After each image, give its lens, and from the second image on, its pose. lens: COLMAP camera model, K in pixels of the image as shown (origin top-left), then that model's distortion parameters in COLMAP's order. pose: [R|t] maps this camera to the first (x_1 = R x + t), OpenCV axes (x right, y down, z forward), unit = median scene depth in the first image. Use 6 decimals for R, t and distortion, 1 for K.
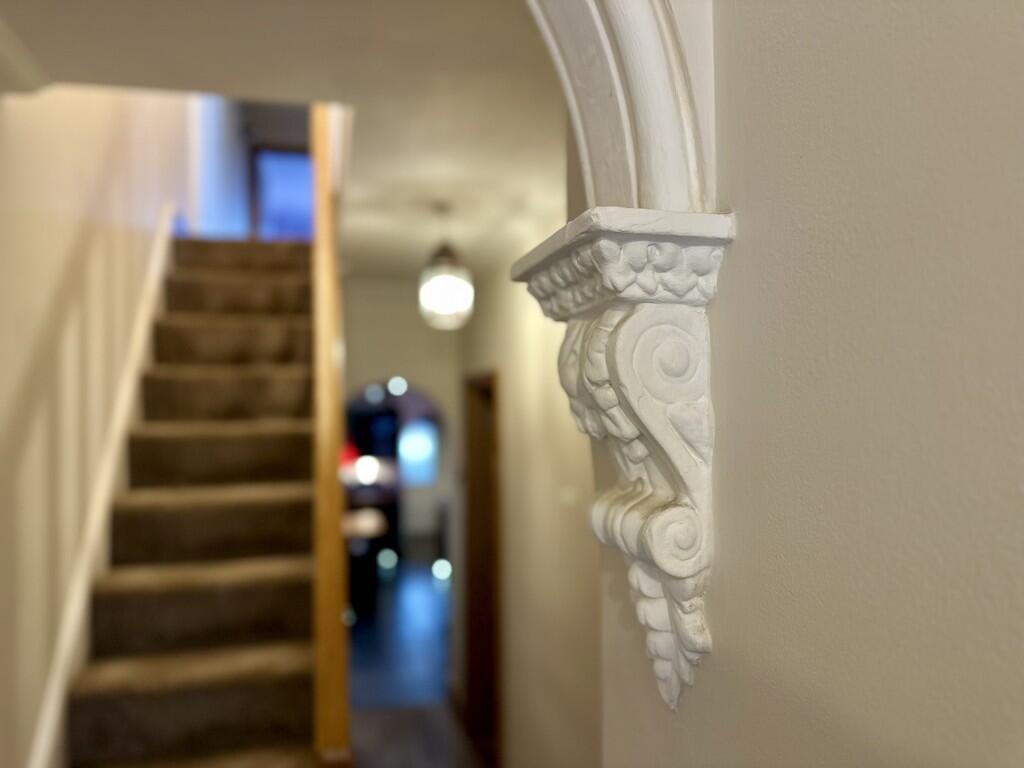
lens RADIAL K [[770.1, 0, 507.7], [0, 770.1, 383.4], [0, 0, 1]] dist [0.015747, -0.007323]
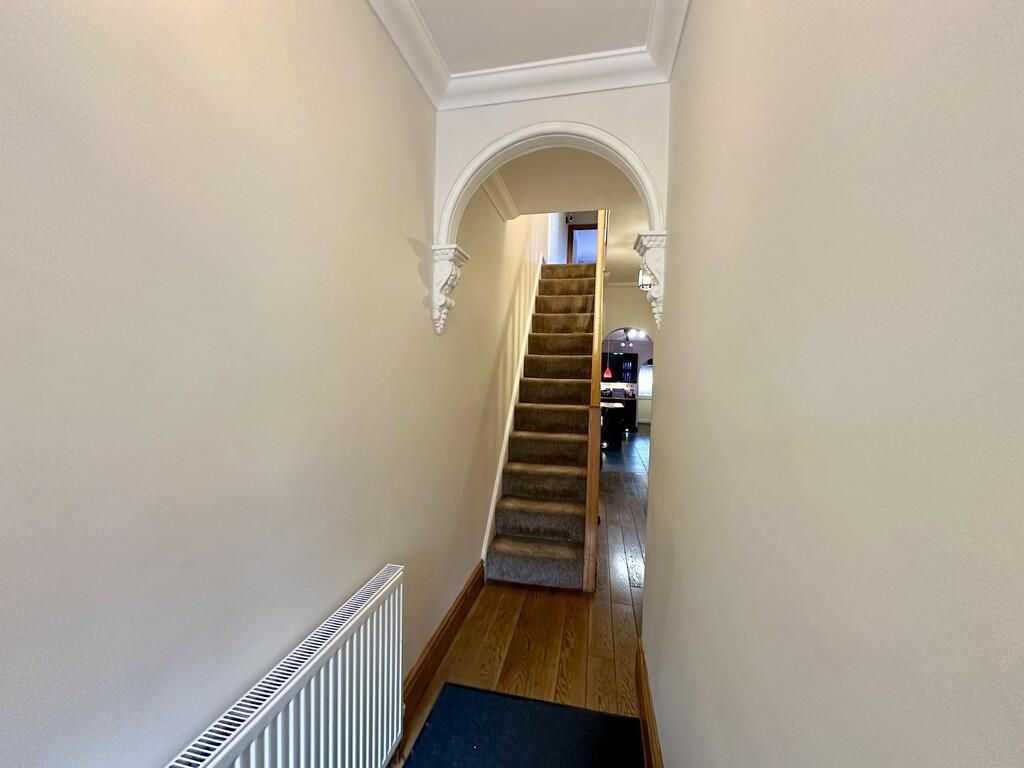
lens RADIAL K [[410.6, 0, 514.8], [0, 410.6, 382.9], [0, 0, 1]] dist [-0.001640, -0.000037]
pose [[0.905895, 0.055006, -0.419914, 0.099171], [-0.023474, 0.996527, 0.079896, 0.112098], [0.422851, -0.062521, 0.904040, -0.371497]]
